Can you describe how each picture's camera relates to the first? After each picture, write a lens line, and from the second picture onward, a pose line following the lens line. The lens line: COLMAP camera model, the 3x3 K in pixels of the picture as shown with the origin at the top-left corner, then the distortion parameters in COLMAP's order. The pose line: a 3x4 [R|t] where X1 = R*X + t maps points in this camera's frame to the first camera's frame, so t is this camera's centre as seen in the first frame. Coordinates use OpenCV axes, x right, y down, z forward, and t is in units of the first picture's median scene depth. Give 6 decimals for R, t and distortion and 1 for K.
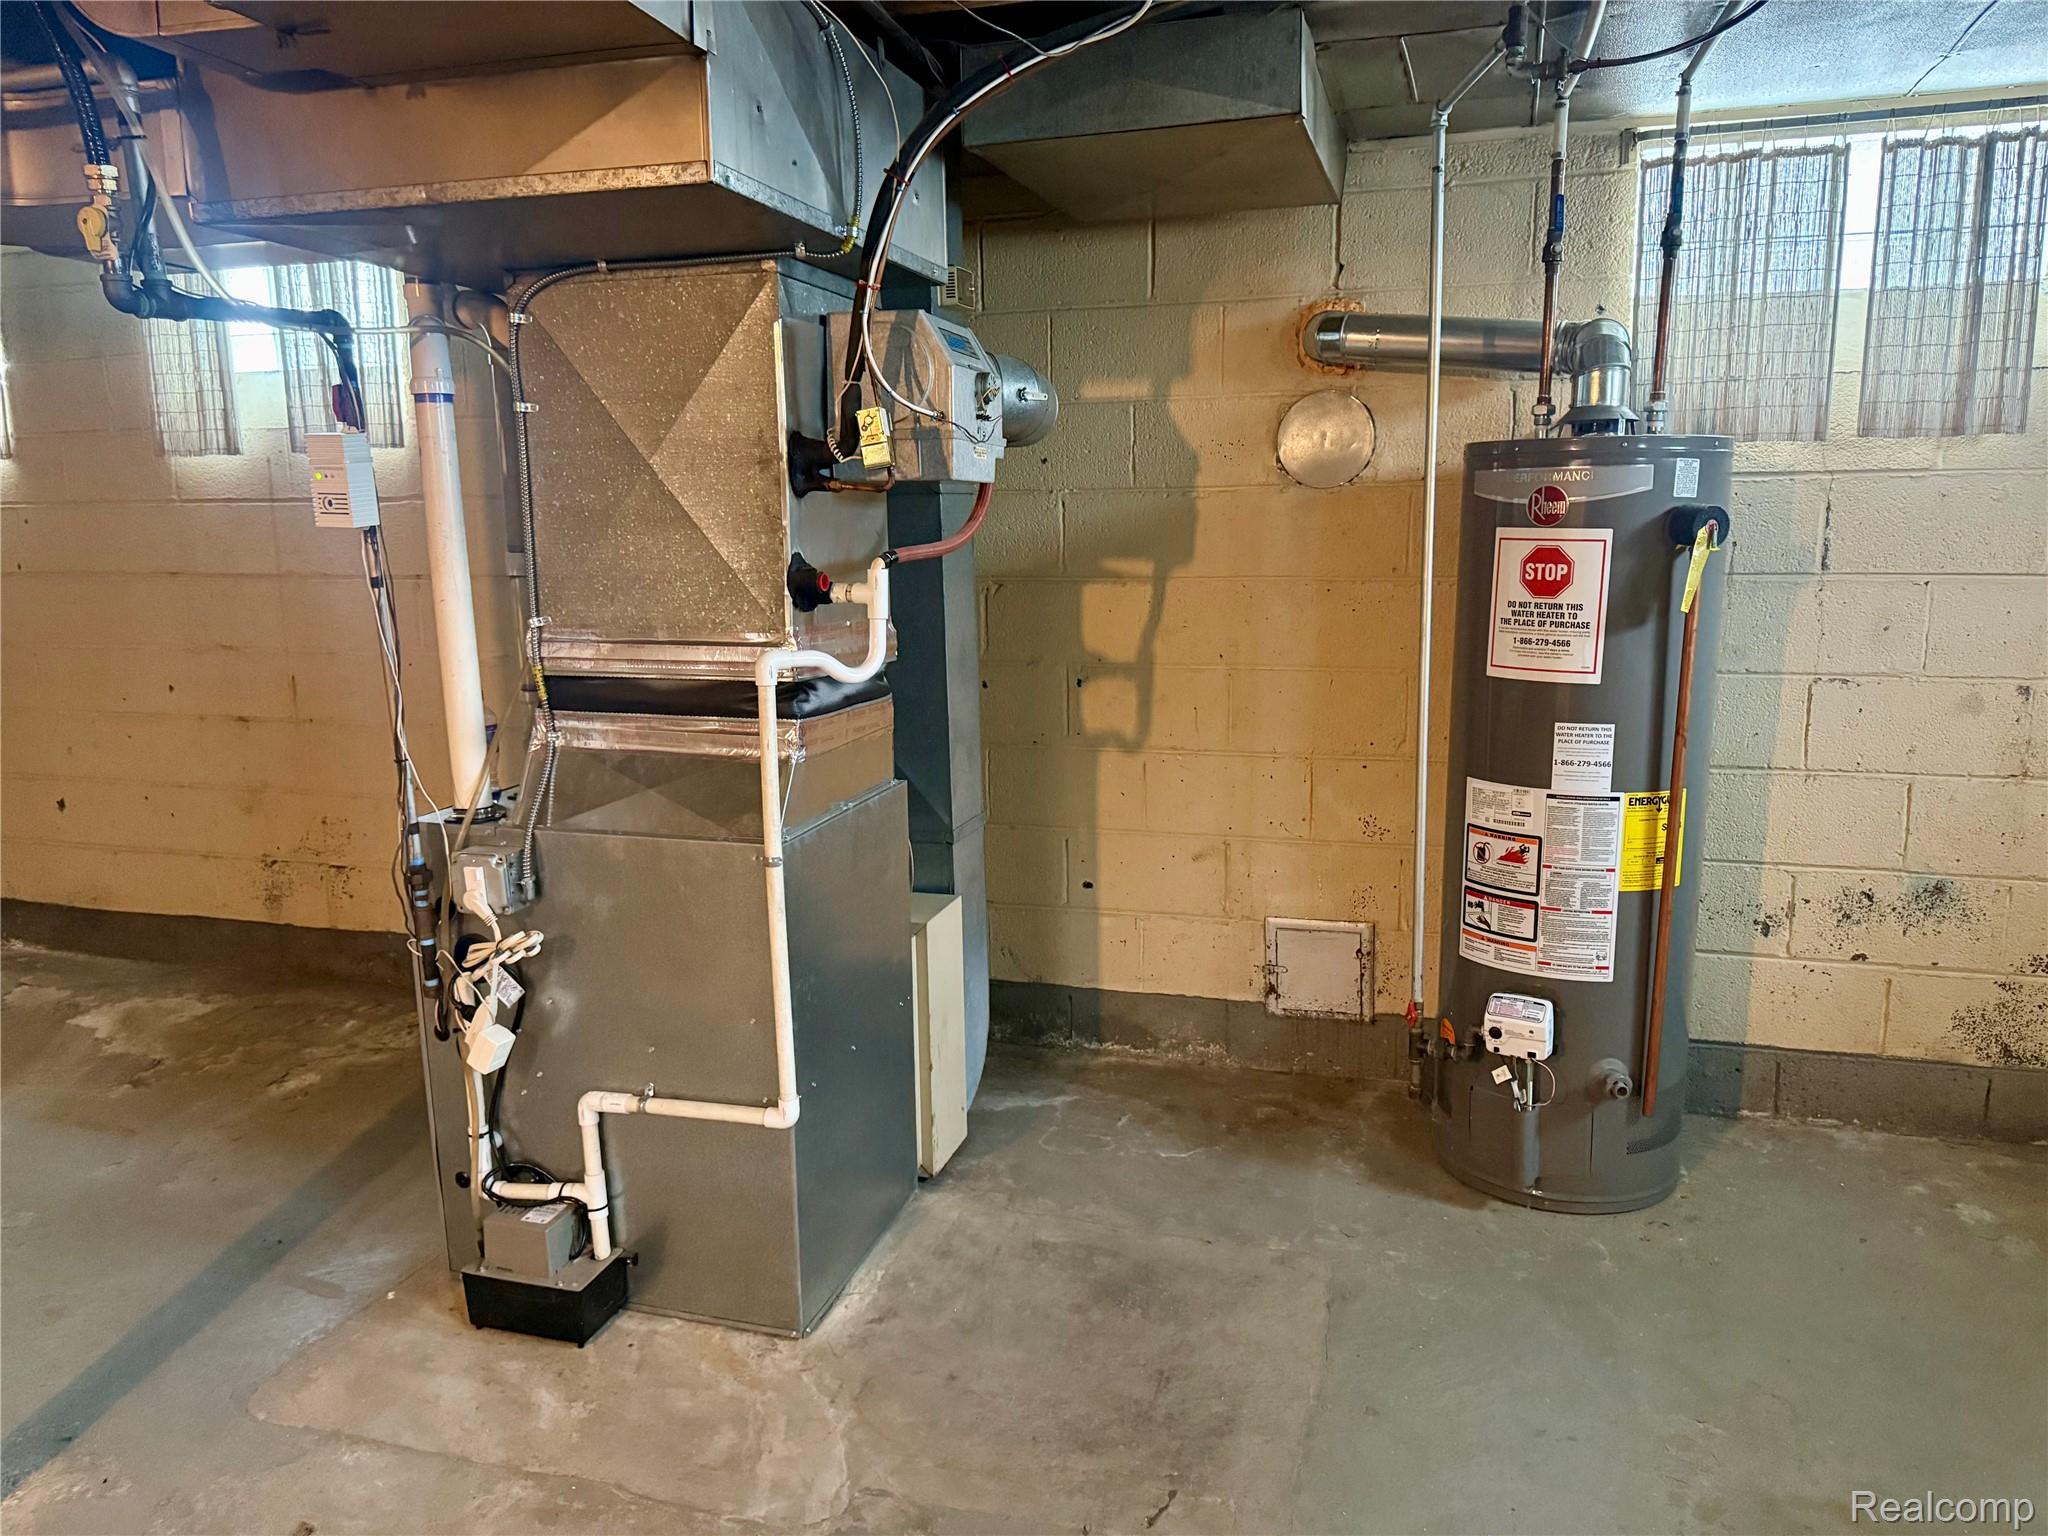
lens RADIAL K [[1433.0, 0, 1010.7], [0, 1433.0, 766.9], [0, 0, 1]] dist [0.090762, -0.130811]
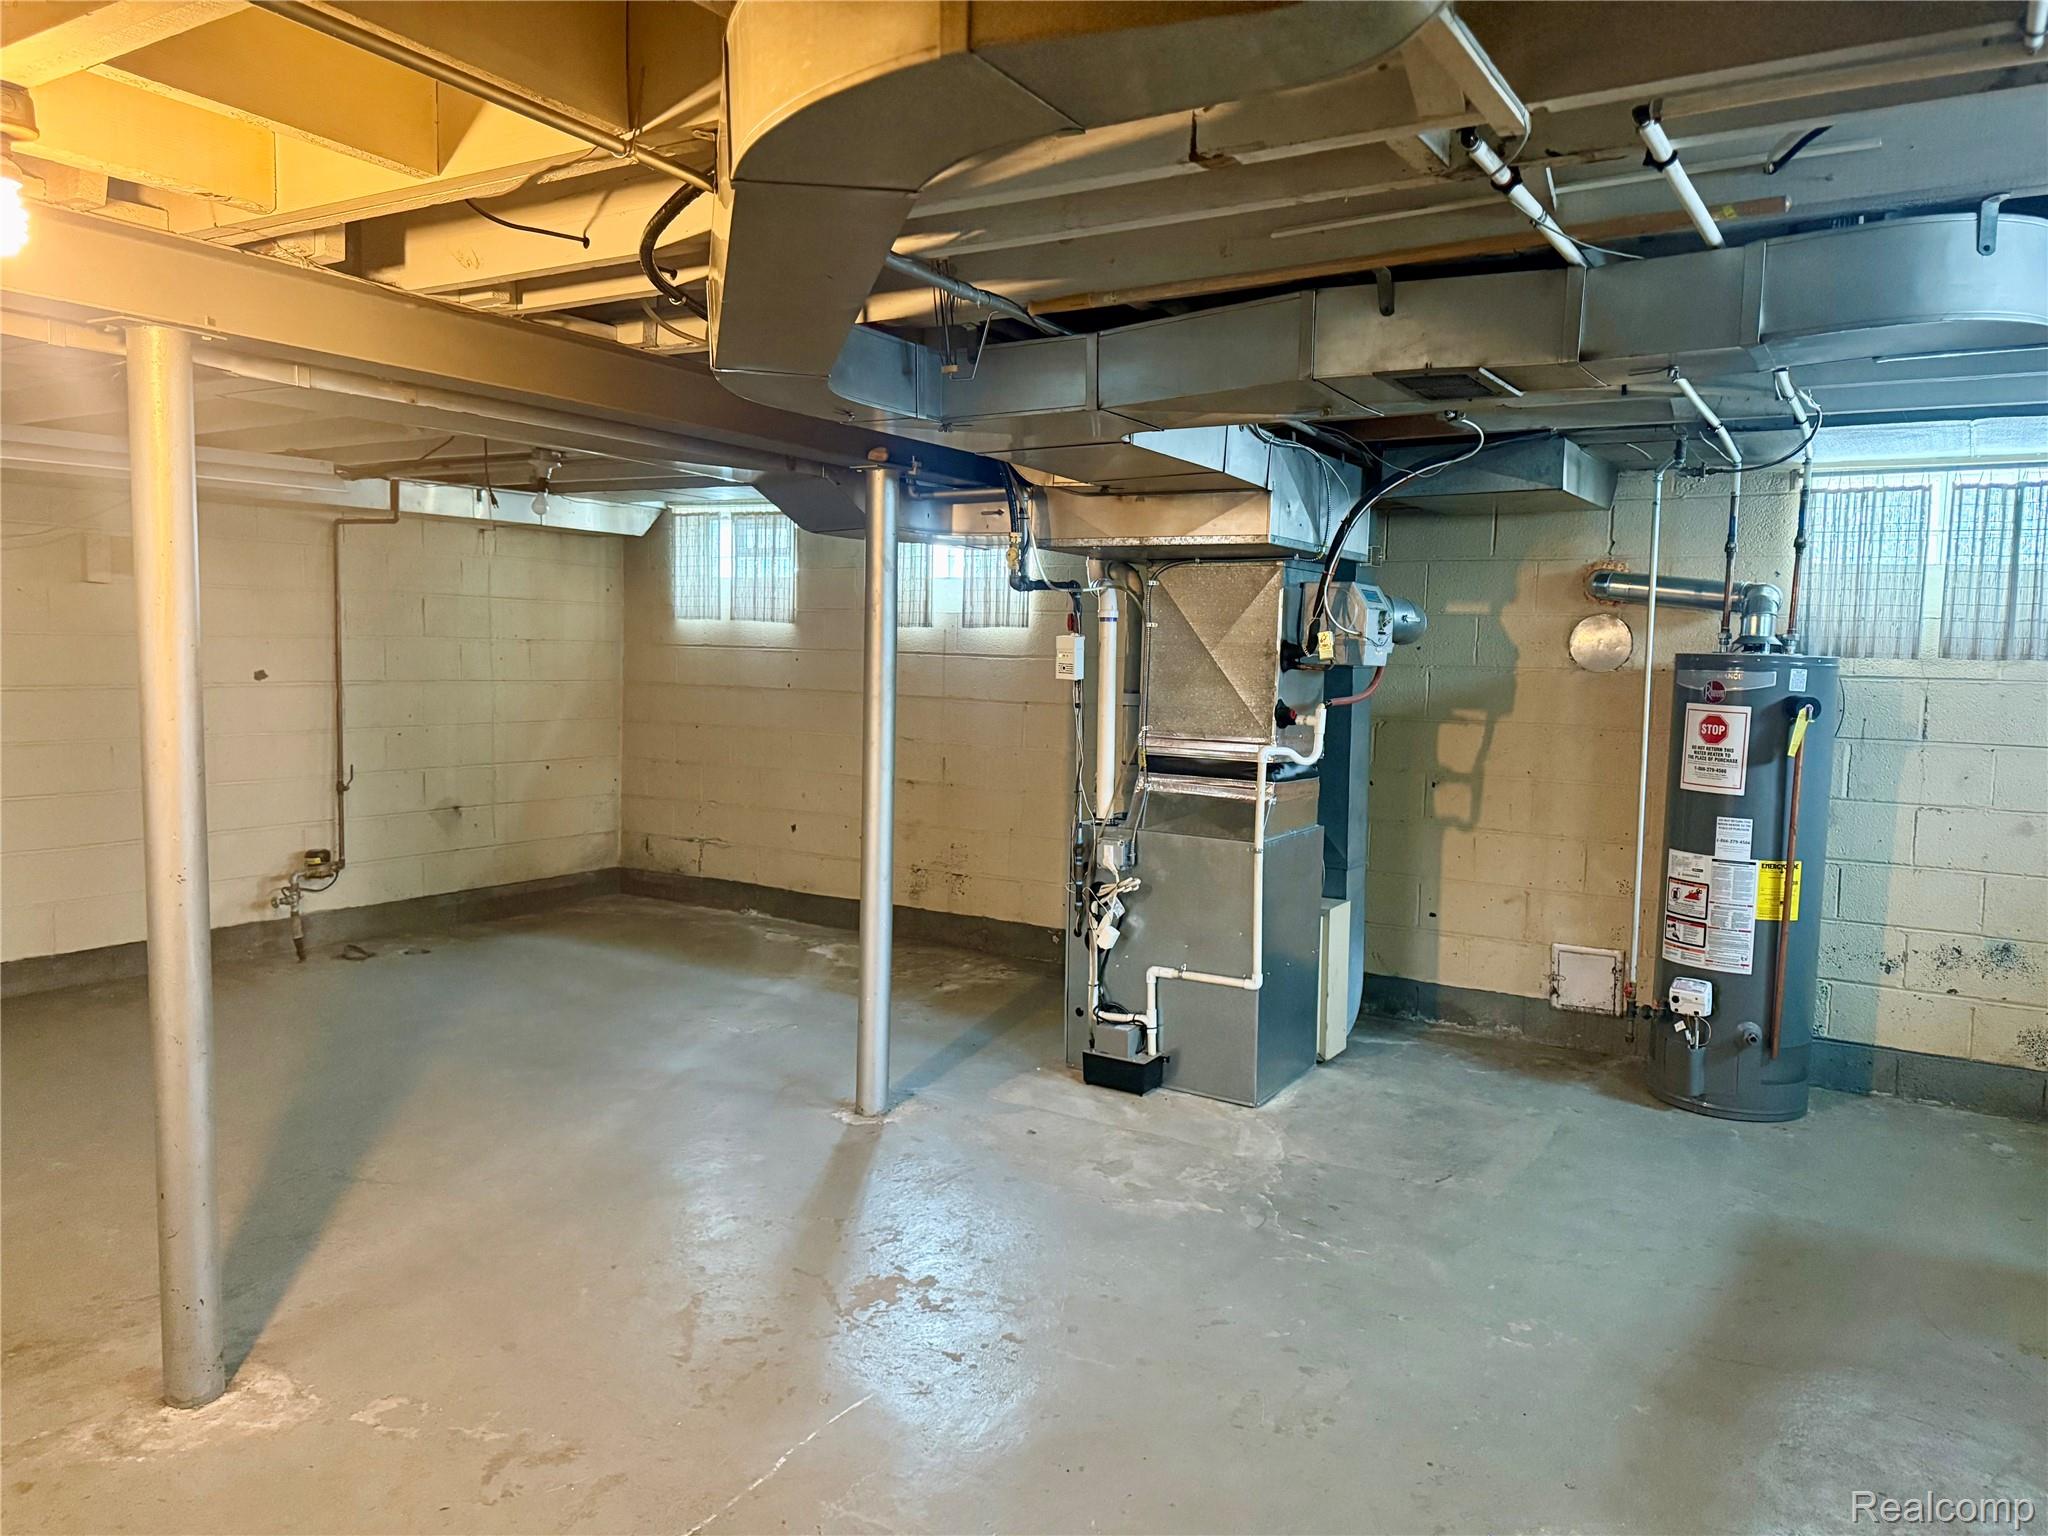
lens RADIAL K [[1433.0, 0, 1010.7], [0, 1433.0, 766.9], [0, 0, 1]] dist [0.090762, -0.130811]
pose [[0.964057, 0.058248, -0.259231, 0.011165], [-0.082489, 0.993077, -0.083627, 0.121195], [0.252566, 0.102005, 0.962188, -0.856824]]
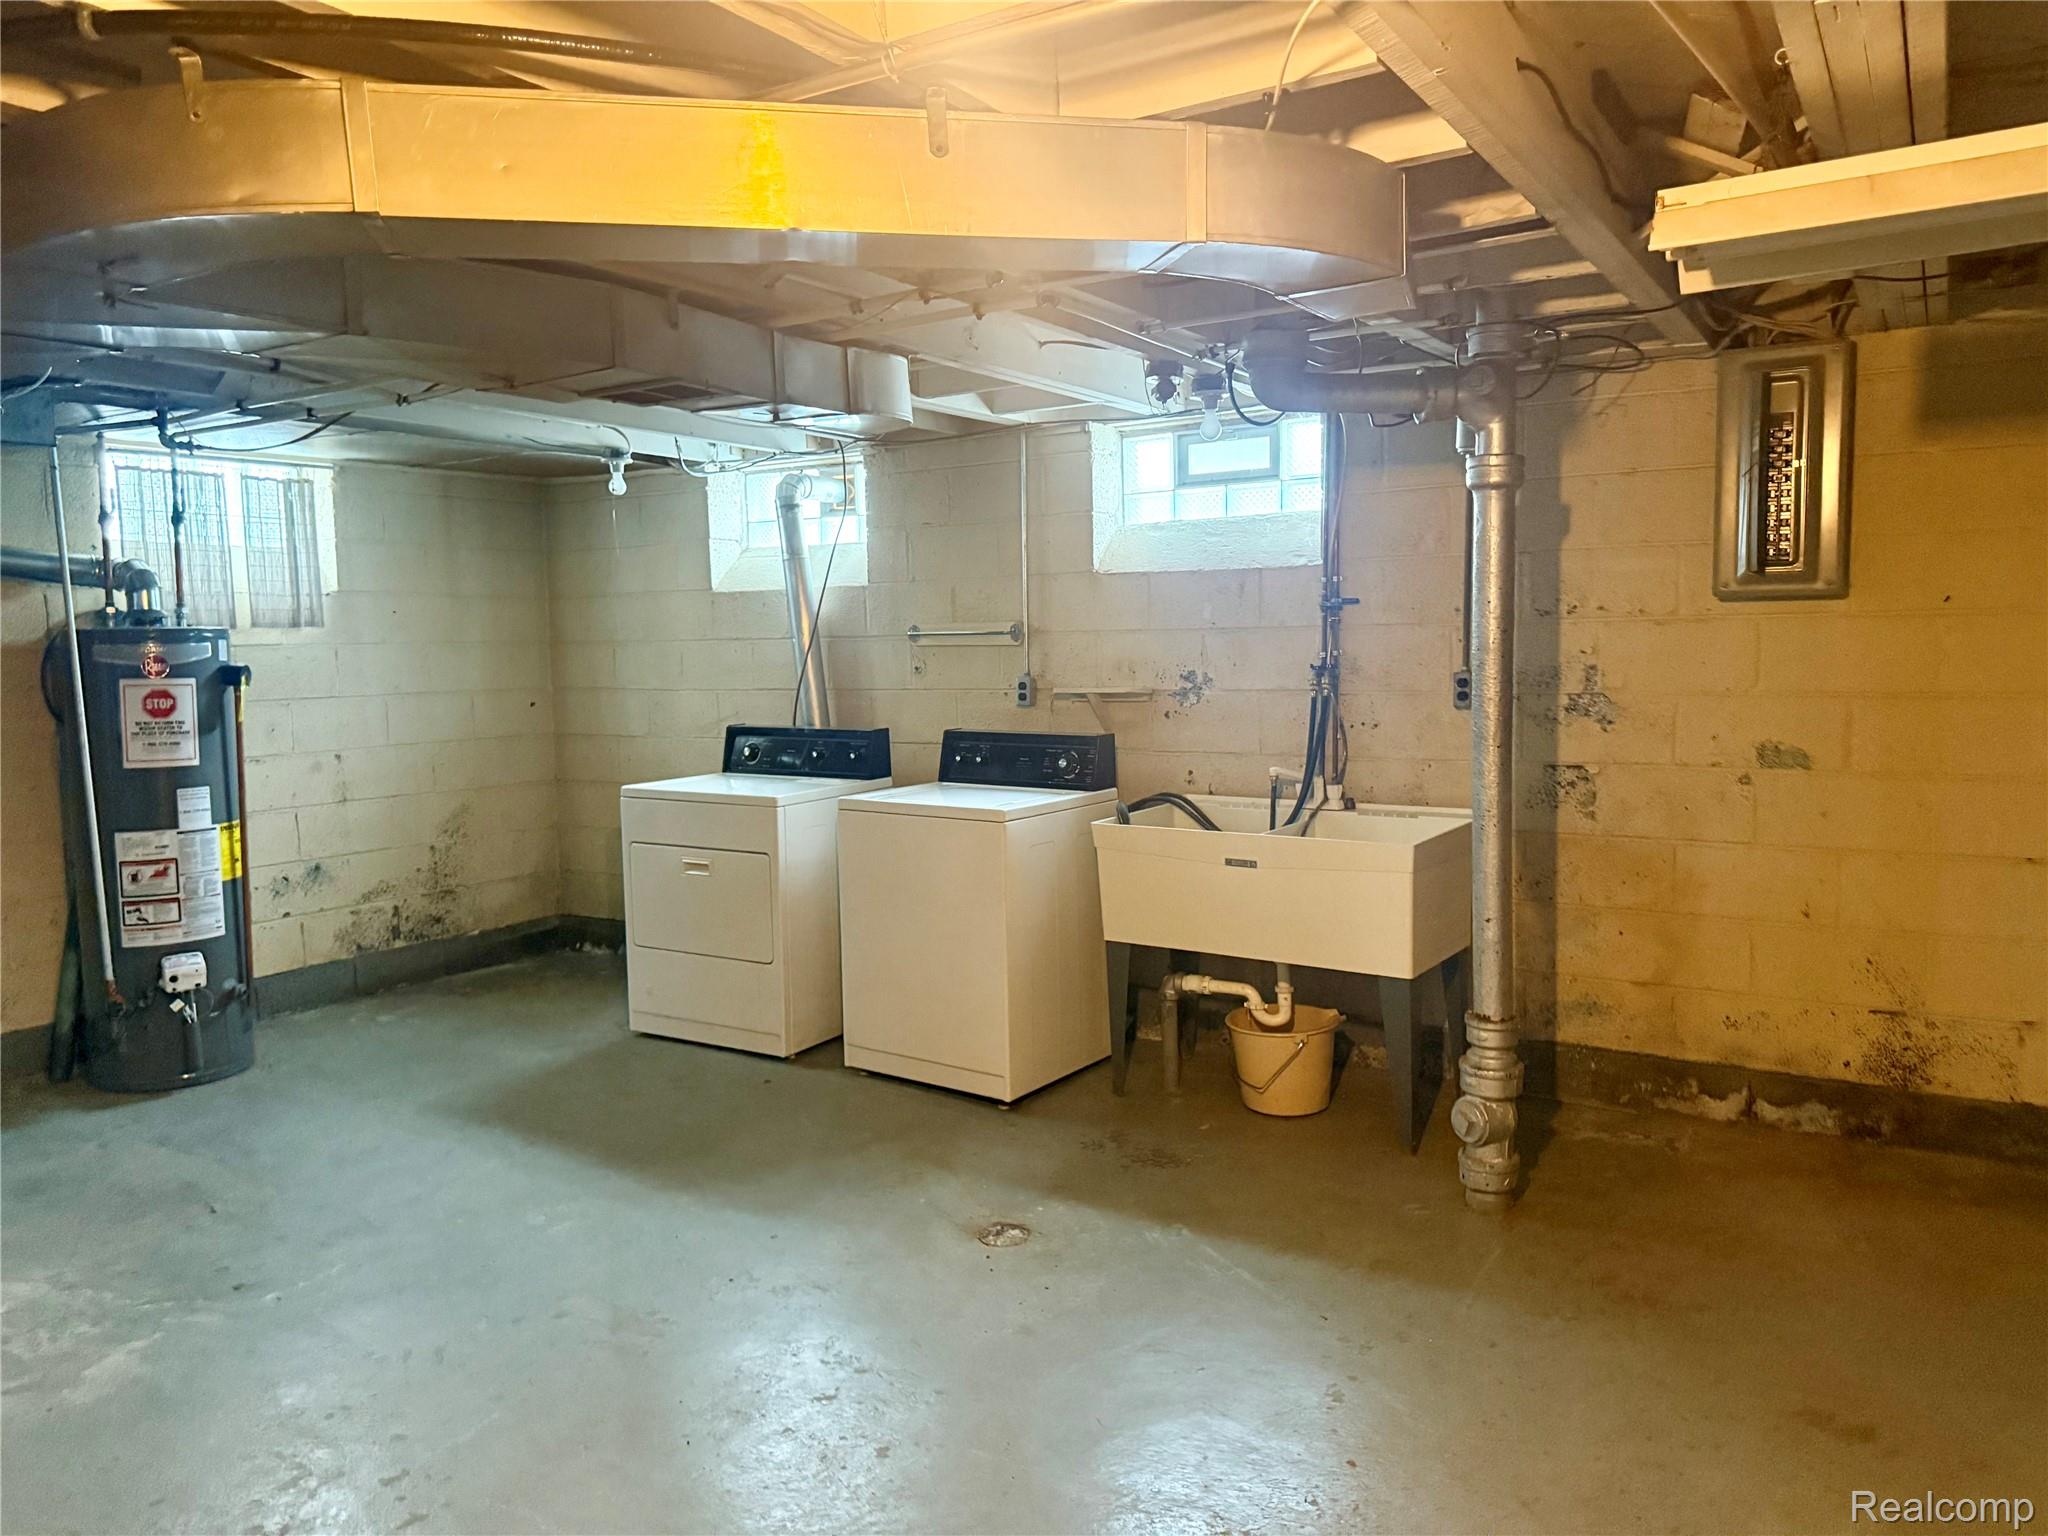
lens RADIAL K [[1433.0, 0, 1010.7], [0, 1433.0, 766.9], [0, 0, 1]] dist [0.090762, -0.130811]
pose [[0.270240, -0.083587, 0.959158, -0.993979], [0.189240, 0.981402, 0.032208, 0.073202], [-0.944012, 0.172807, 0.281032, -0.420323]]
